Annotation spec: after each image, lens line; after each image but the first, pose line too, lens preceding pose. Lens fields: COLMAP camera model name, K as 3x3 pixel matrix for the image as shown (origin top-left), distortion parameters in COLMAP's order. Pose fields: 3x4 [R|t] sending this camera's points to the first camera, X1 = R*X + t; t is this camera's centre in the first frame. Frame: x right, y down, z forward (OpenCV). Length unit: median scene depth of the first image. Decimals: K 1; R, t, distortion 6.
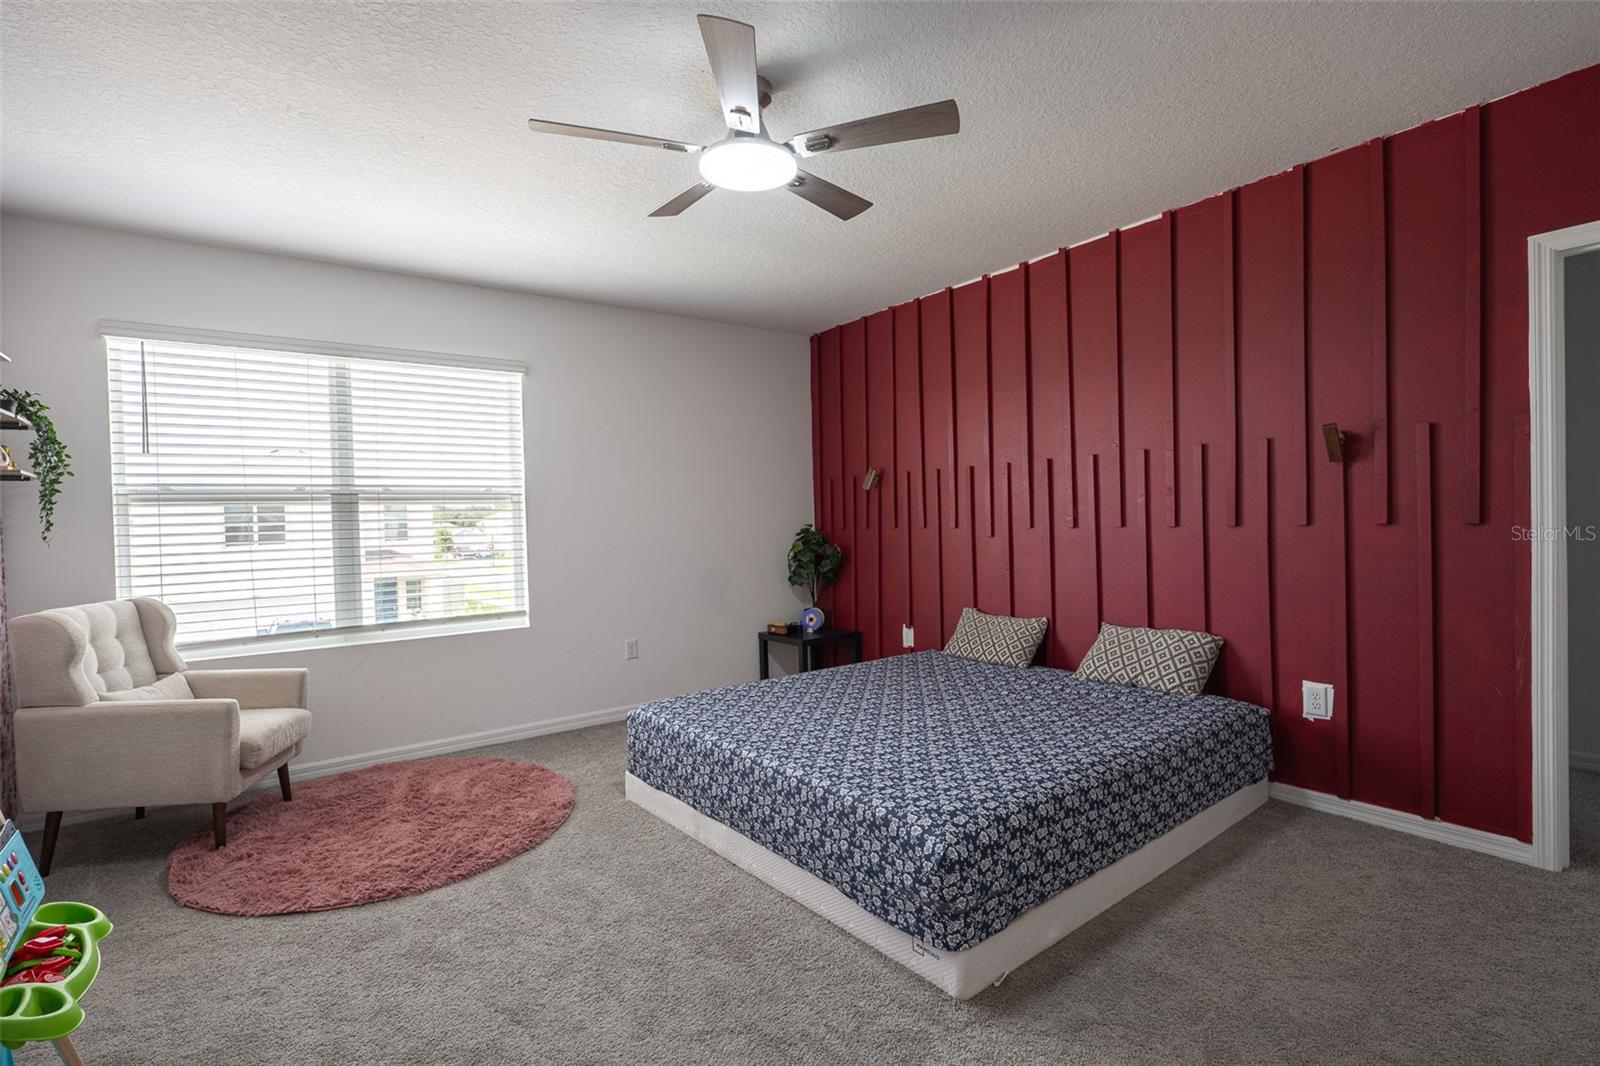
lens RADIAL K [[755.2, 0, 800.0], [0, 755.2, 533.0], [0, 0, 1]] dist [-0.001361, -0.000120]
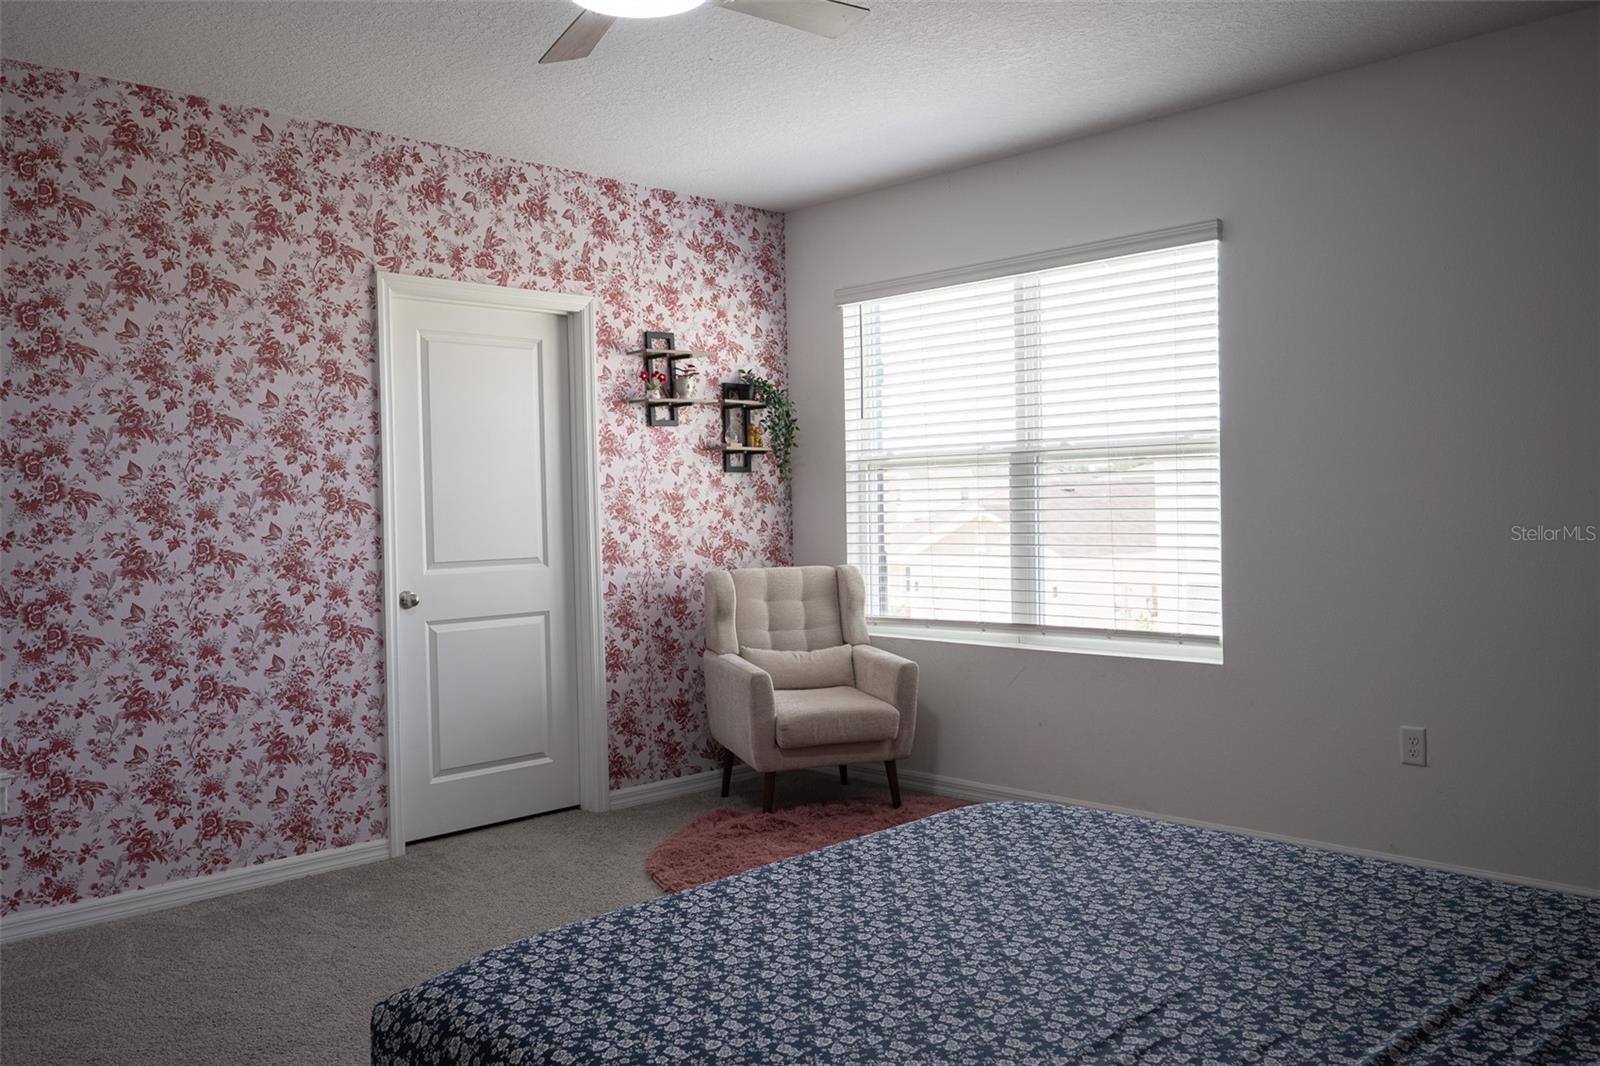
lens RADIAL K [[1294.5, 0, 800.0], [0, 1294.5, 533.0], [0, 0, 1]] dist [0.001608, 0.000634]
pose [[0.137332, 0.047629, -0.989379, 0.680425], [0.001174, 0.998835, 0.048247, -0.033411], [0.990524, -0.007788, 0.137116, 0.593817]]
